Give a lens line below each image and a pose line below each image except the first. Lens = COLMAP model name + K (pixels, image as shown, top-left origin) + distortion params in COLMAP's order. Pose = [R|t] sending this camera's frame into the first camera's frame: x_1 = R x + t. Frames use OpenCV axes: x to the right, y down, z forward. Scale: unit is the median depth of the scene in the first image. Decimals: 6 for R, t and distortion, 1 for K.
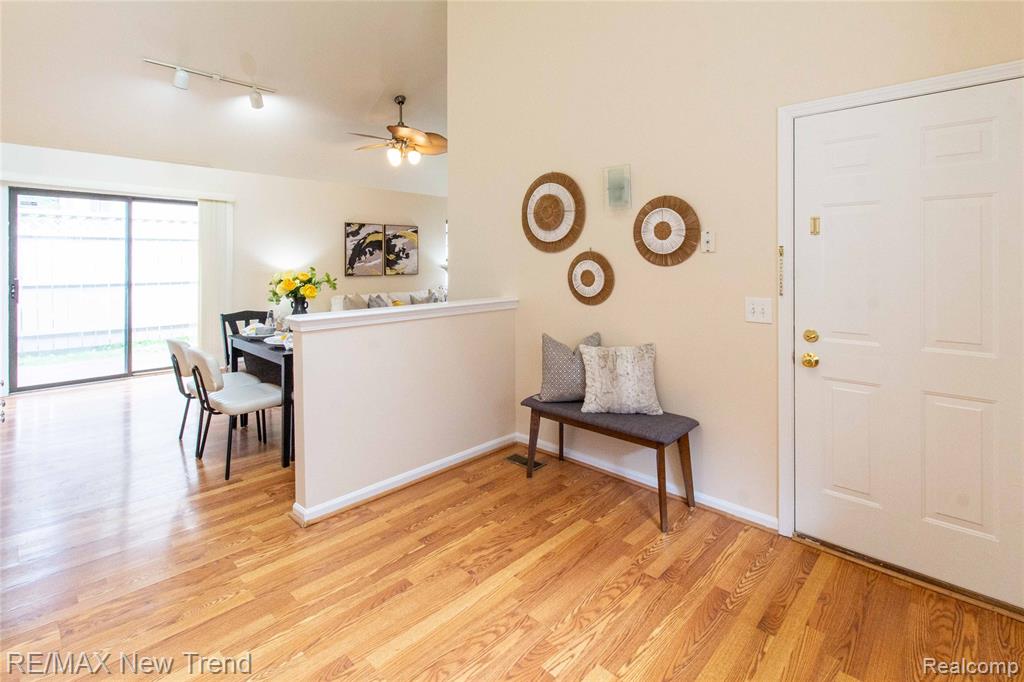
lens RADIAL K [[476.7, 0, 510.2], [0, 476.7, 256.1], [0, 0, 1]] dist [0.009895, 0.000118]
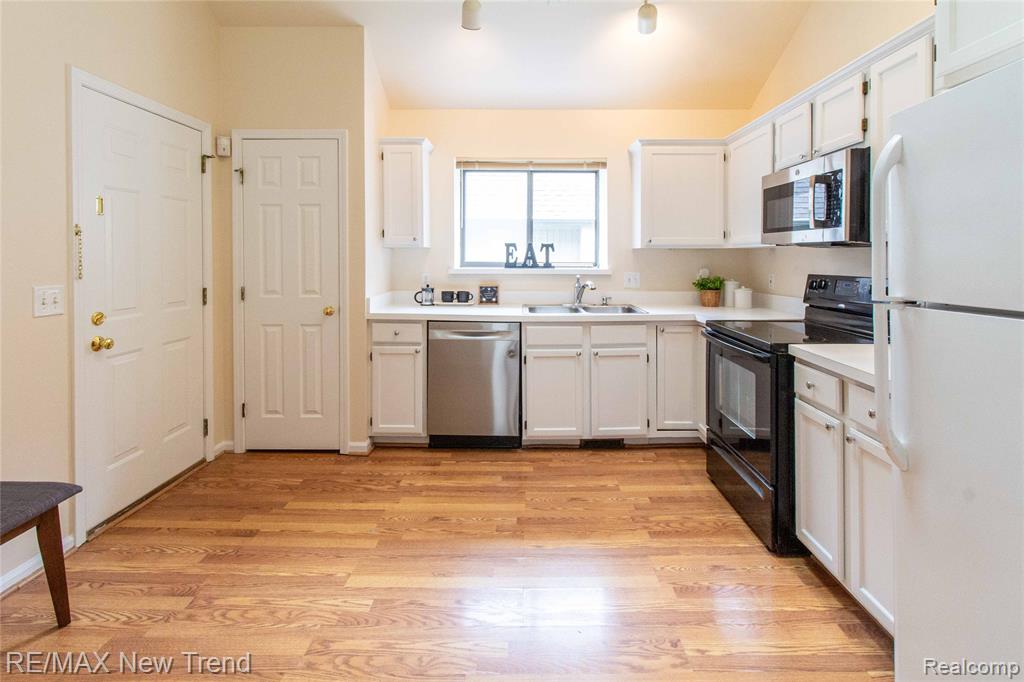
lens RADIAL K [[493.4, 0, 524.3], [0, 493.4, 260.1], [0, 0, 1]] dist [0.000040, -0.000111]
pose [[-0.681208, -0.008259, 0.732044, -0.613060], [-0.008446, 0.999958, 0.003422, 0.033274], [-0.732042, -0.003851, -0.681249, 0.937225]]
